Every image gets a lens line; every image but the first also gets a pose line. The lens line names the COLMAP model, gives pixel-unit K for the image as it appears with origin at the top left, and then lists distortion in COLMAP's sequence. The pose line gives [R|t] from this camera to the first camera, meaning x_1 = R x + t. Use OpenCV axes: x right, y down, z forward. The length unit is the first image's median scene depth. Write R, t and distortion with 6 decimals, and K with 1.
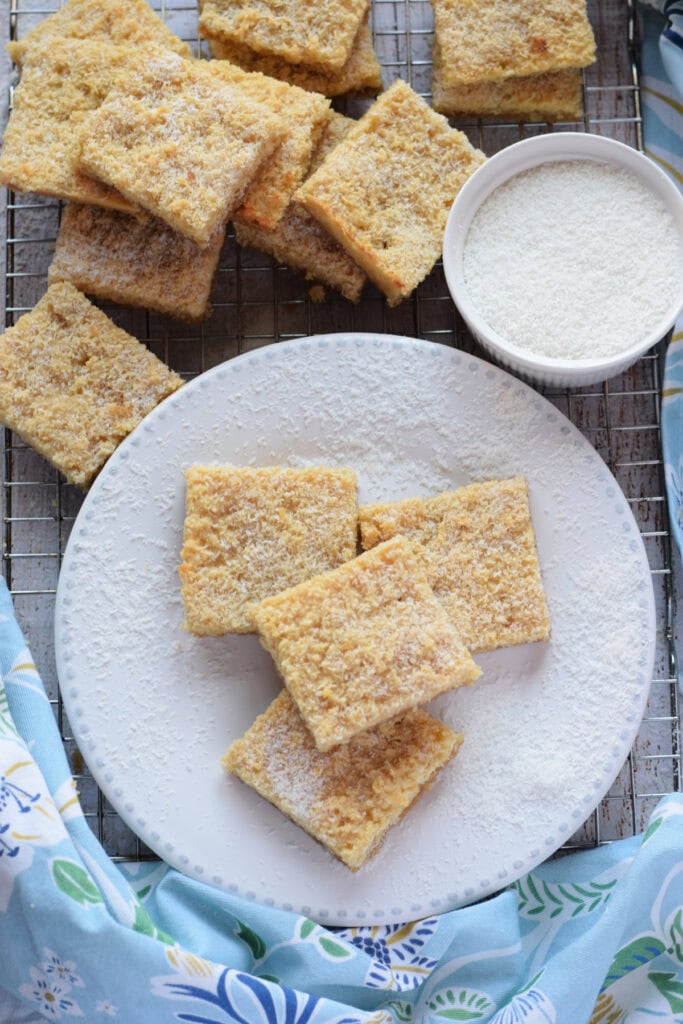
lens RADIAL K [[2332.8, 0, 338.9], [0, 2332.8, 552.1], [0, 0, 1]] dist [-0.064976, -0.090244]
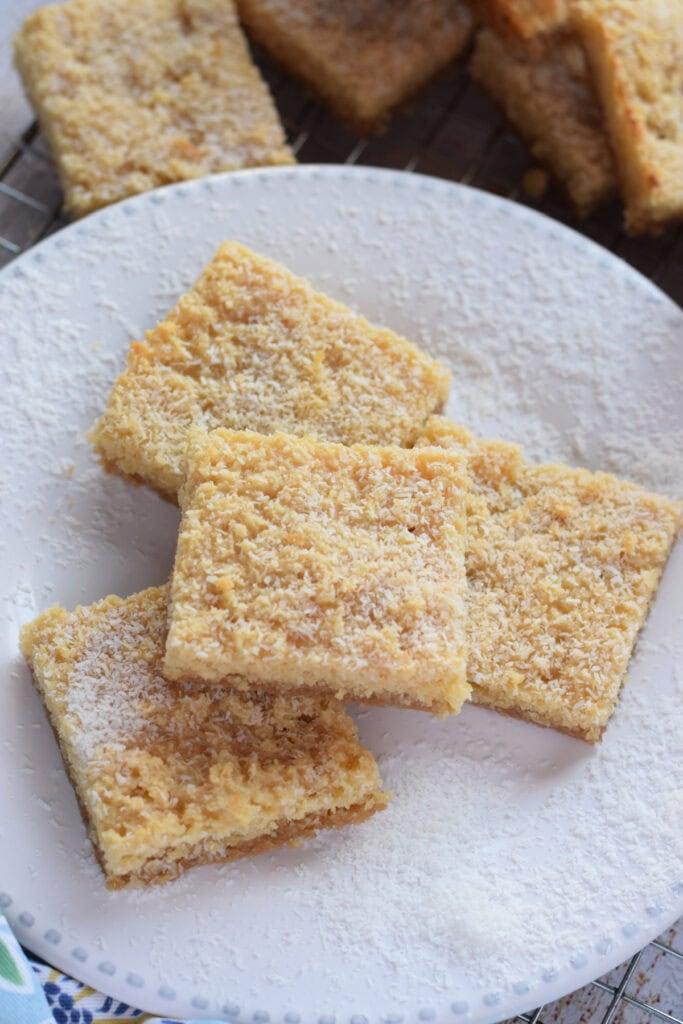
lens RADIAL K [[2332.8, 0, 338.9], [0, 2332.8, 552.1], [0, 0, 1]] dist [-0.064976, -0.090244]
pose [[0.862565, 0.480315, -0.158992, 0.105837], [-0.505115, 0.835524, -0.216236, 0.160551], [0.028980, 0.266827, 0.963309, 0.410138]]
